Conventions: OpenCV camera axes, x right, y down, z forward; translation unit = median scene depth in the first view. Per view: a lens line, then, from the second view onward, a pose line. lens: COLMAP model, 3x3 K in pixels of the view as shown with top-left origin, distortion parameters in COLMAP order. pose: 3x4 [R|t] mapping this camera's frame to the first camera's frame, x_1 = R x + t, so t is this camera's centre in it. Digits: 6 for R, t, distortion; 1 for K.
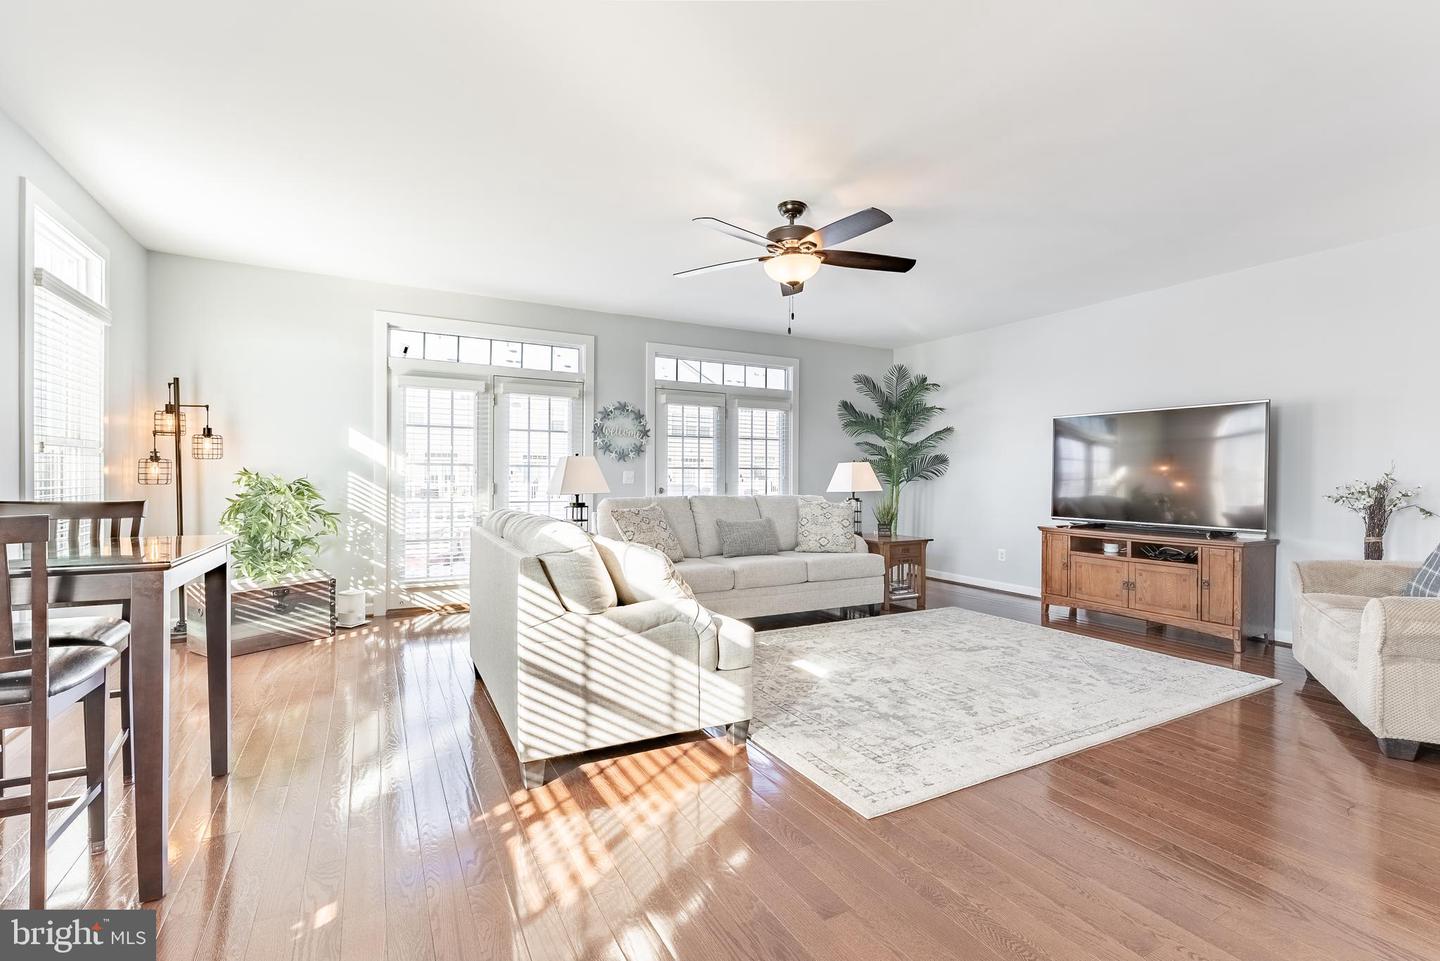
lens RADIAL K [[651.0, 0, 712.6], [0, 651.0, 482.2], [0, 0, 1]] dist [-0.006580, 0.002581]
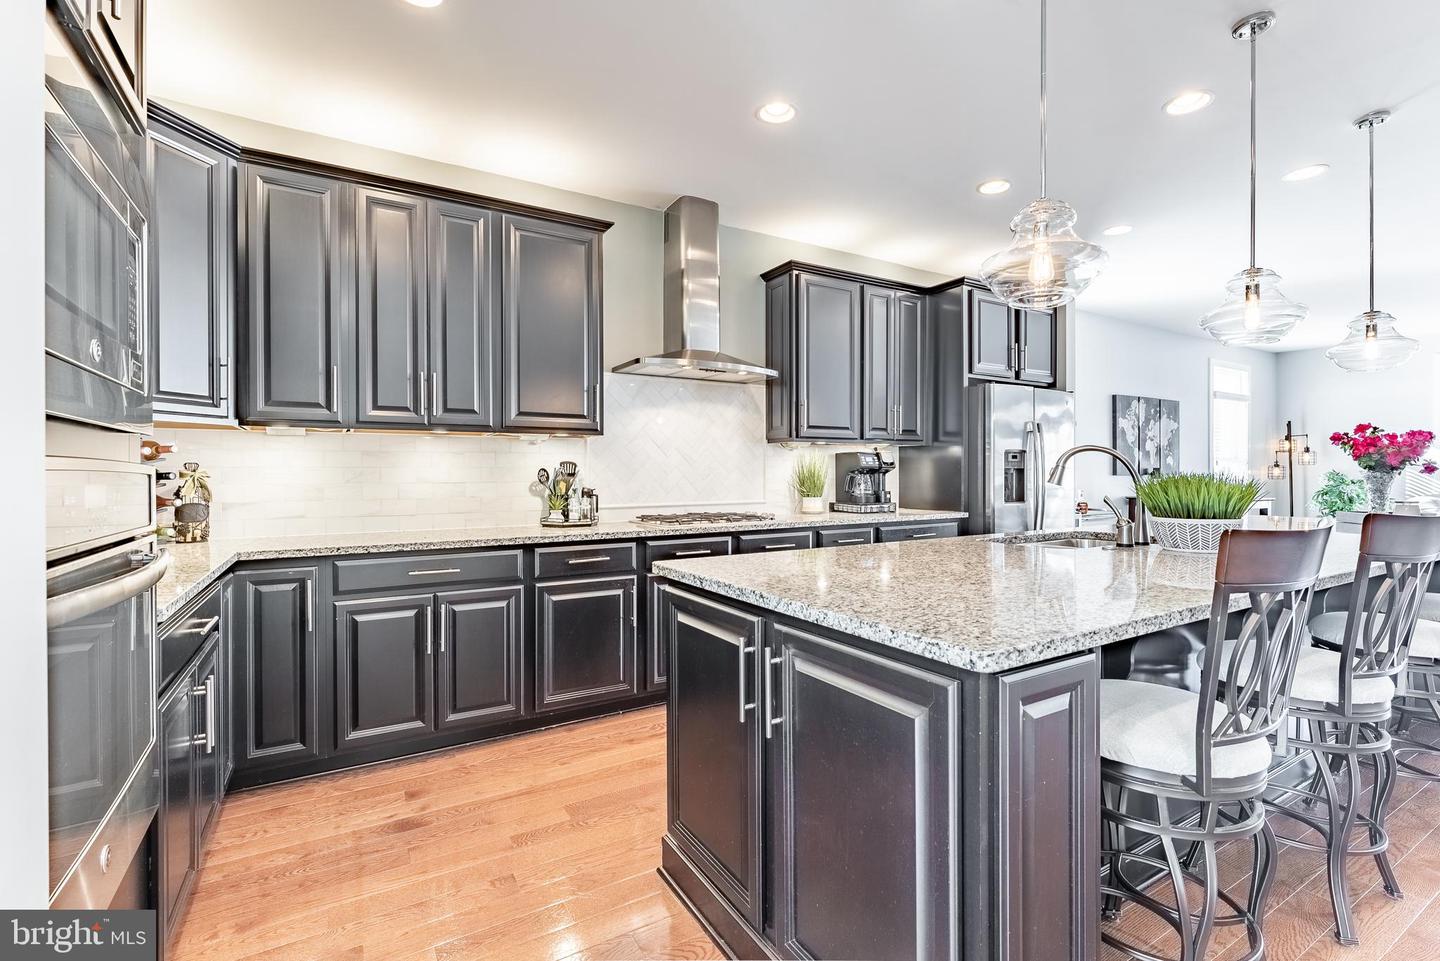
lens RADIAL K [[651.0, 0, 736.4], [0, 651.0, 480.2], [0, 0, 1]] dist [-0.006580, 0.002581]
pose [[0.061637, 0.000003, -0.998099, 0.824787], [-0.006405, 0.999979, -0.000393, 0.014238], [0.998078, 0.006418, 0.061636, -0.606329]]
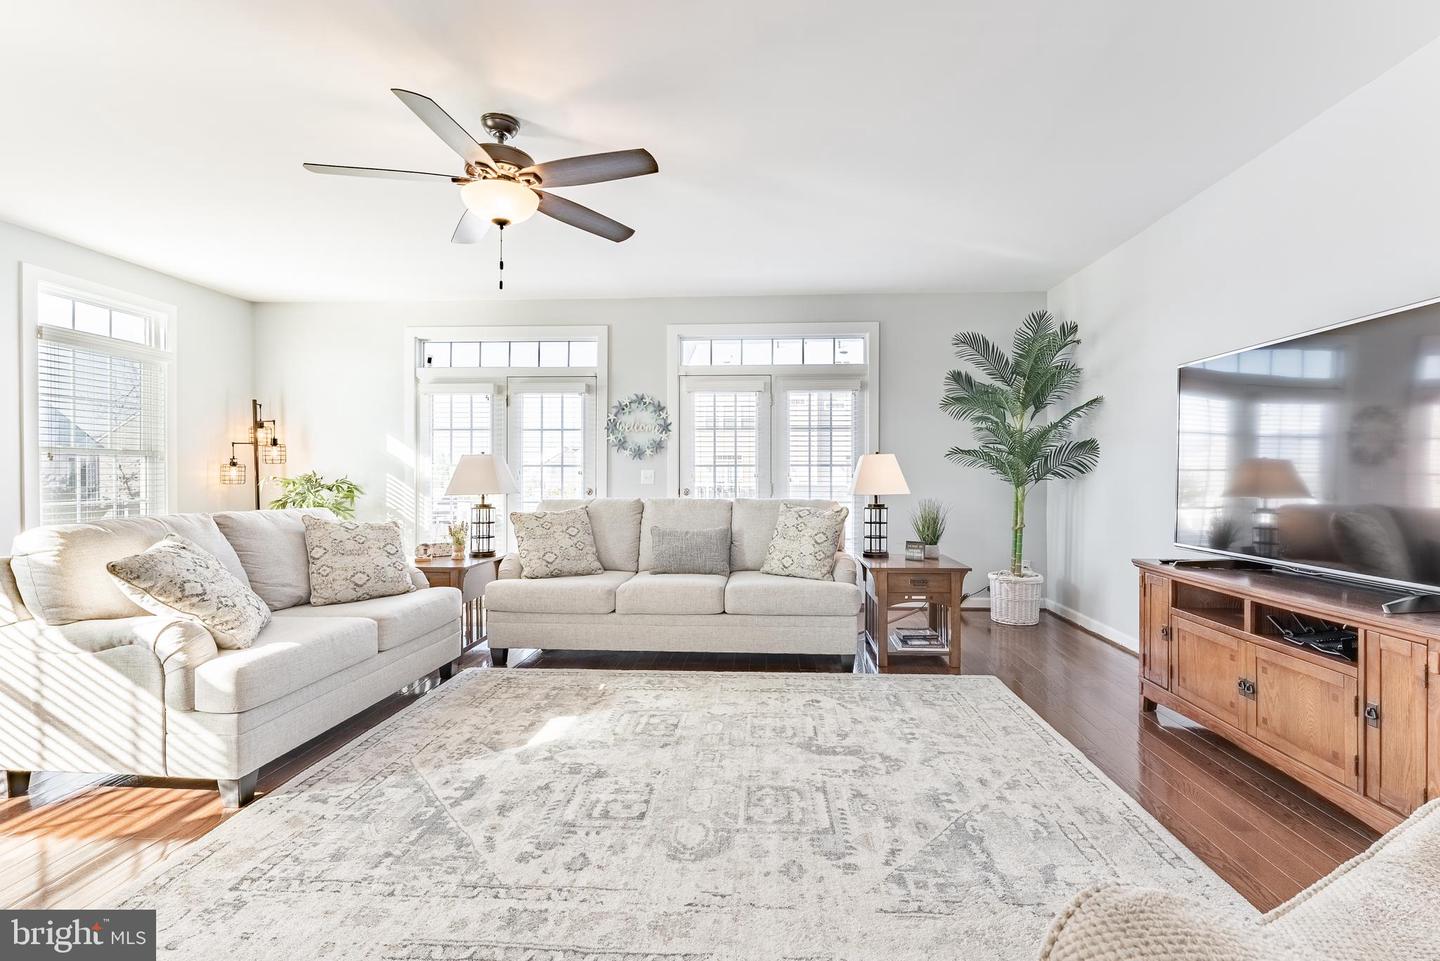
lens RADIAL K [[651.0, 0, 718.5], [0, 651.0, 482.8], [0, 0, 1]] dist [-0.006580, 0.002581]
pose [[0.852237, -0.001101, -0.523155, 0.563654], [0.000283, 0.999999, -0.001643, 0.002832], [0.523156, 0.001252, 0.852236, 0.369347]]
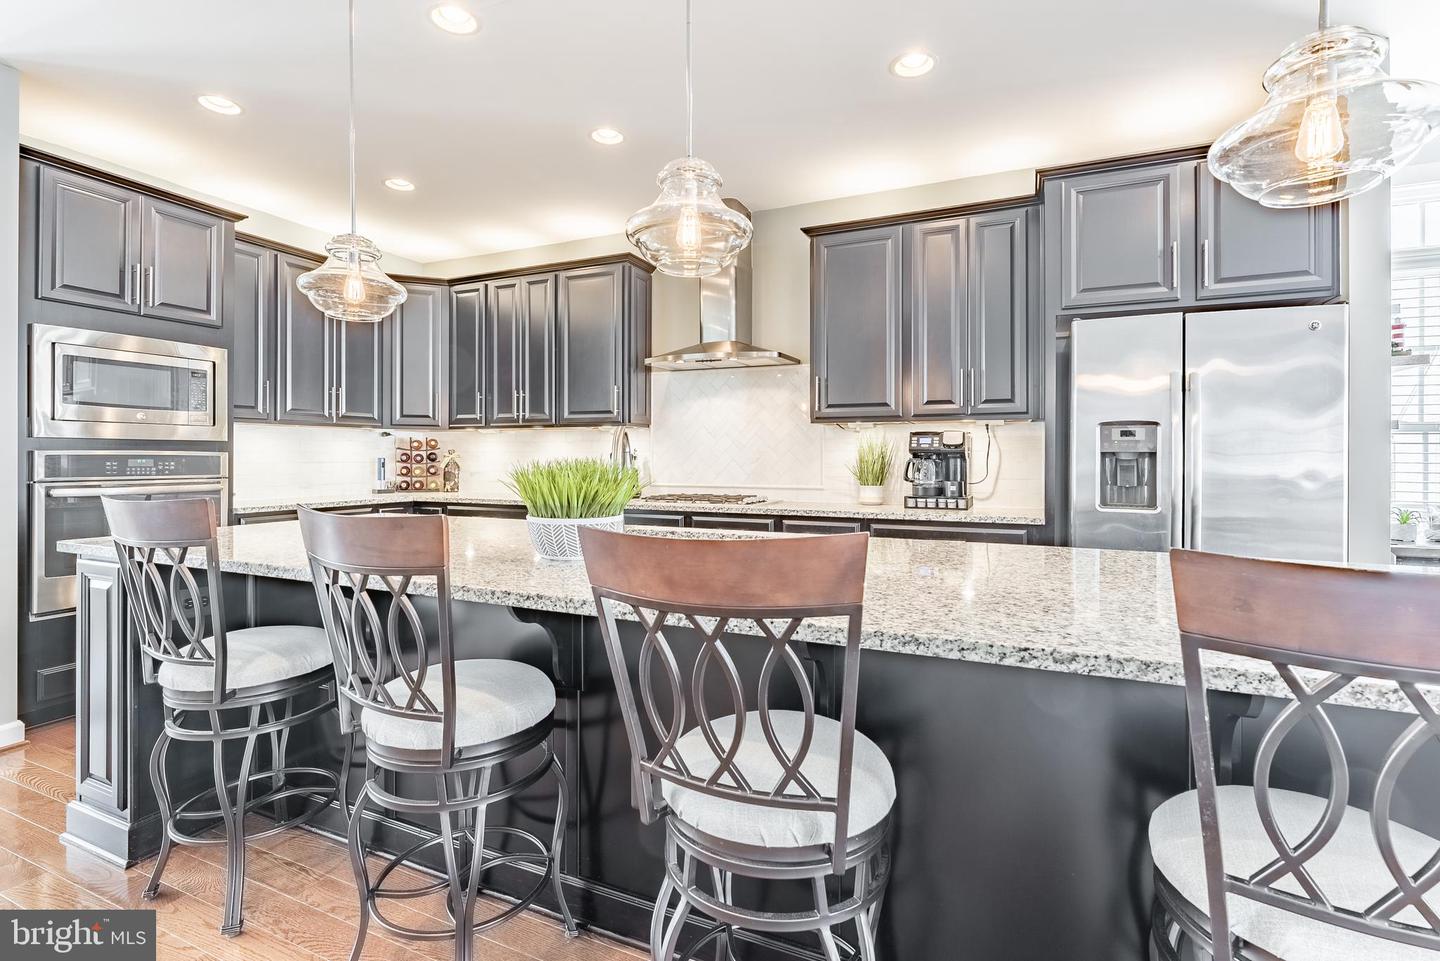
lens RADIAL K [[651.0, 0, 724.8], [0, 651.0, 463.0], [0, 0, 1]] dist [-0.006580, 0.002581]
pose [[-0.779019, -0.007349, -0.626957, 0.567244], [-0.017739, 0.999789, 0.010322, 0.005456], [0.626749, 0.019163, -0.778986, 0.030850]]
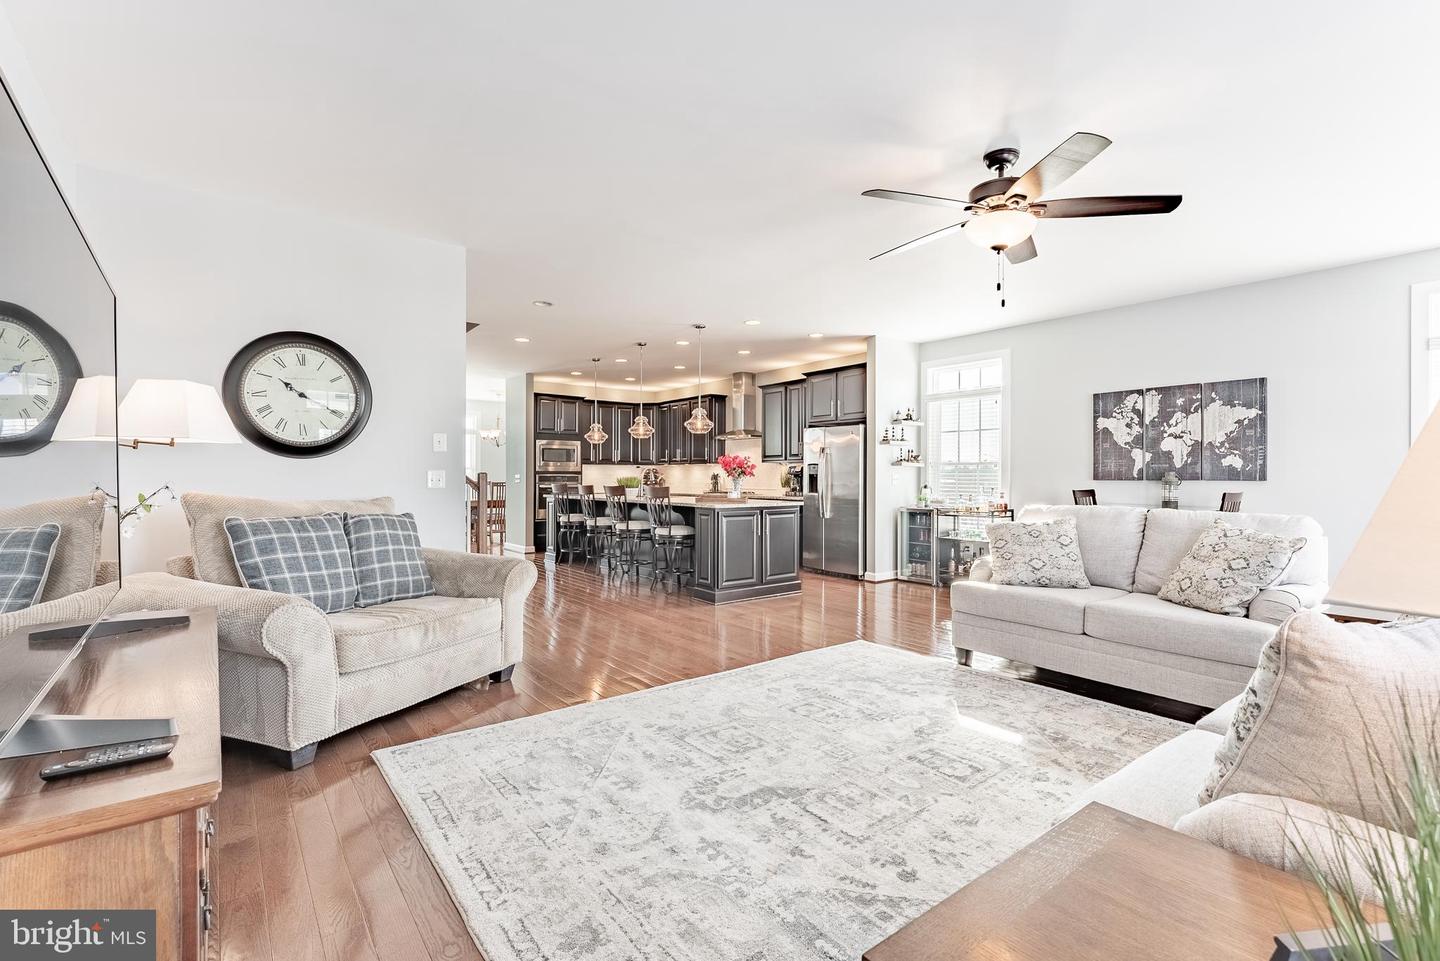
lens RADIAL K [[651.0, 0, 732.8], [0, 651.0, 485.6], [0, 0, 1]] dist [-0.006580, 0.002581]
pose [[-0.980851, -0.010153, -0.194494, 0.472743], [-0.014512, 0.999674, 0.020997, -0.006547], [0.194217, 0.023417, -0.980679, 1.337901]]
